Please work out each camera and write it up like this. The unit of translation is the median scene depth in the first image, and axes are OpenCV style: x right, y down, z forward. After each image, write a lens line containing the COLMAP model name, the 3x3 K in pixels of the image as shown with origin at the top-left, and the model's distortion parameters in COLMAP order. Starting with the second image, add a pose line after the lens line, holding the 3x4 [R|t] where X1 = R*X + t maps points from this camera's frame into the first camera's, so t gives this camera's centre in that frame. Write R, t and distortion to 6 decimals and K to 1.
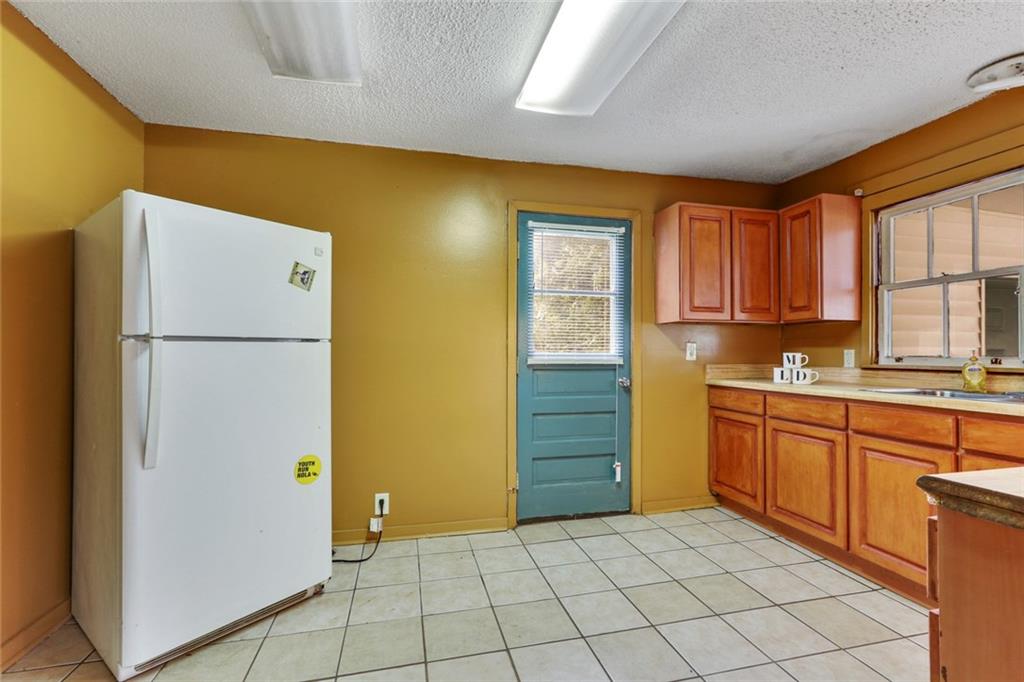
lens RADIAL K [[458.0, 0, 513.0], [0, 458.0, 347.2], [0, 0, 1]] dist [0.000876, 0.000453]
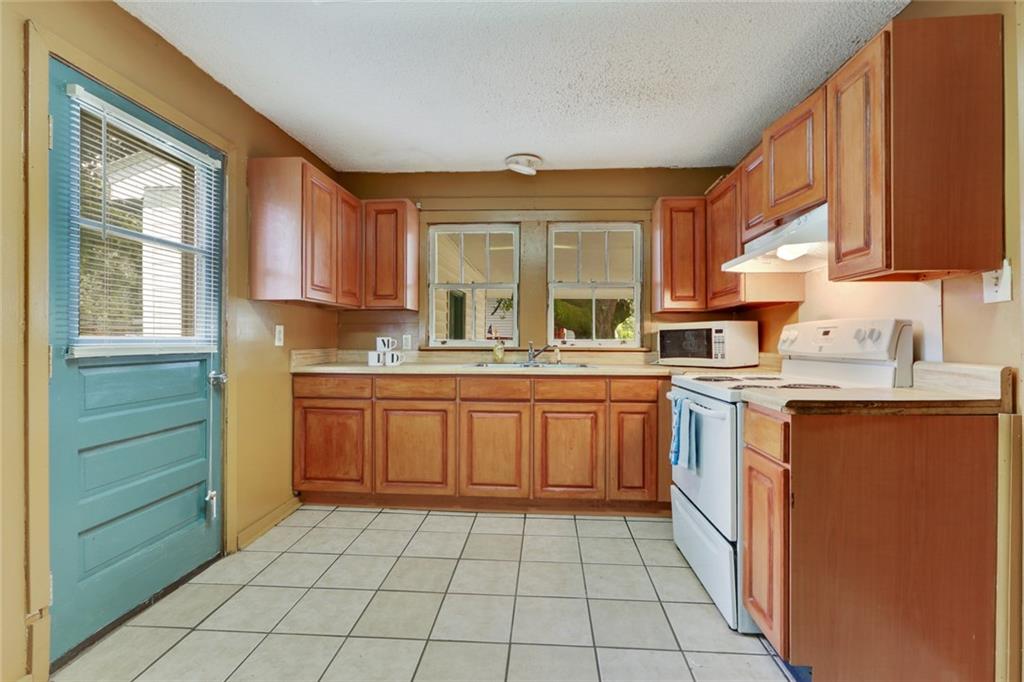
lens RADIAL K [[459.7, 0, 512.0], [0, 459.7, 341.0], [0, 0, 1]] dist [0.000435, 0.000716]
pose [[0.309387, -0.005602, 0.950920, -0.335182], [-0.014358, 0.999841, 0.010562, 0.005420], [-0.950828, -0.016921, 0.309257, 0.382536]]
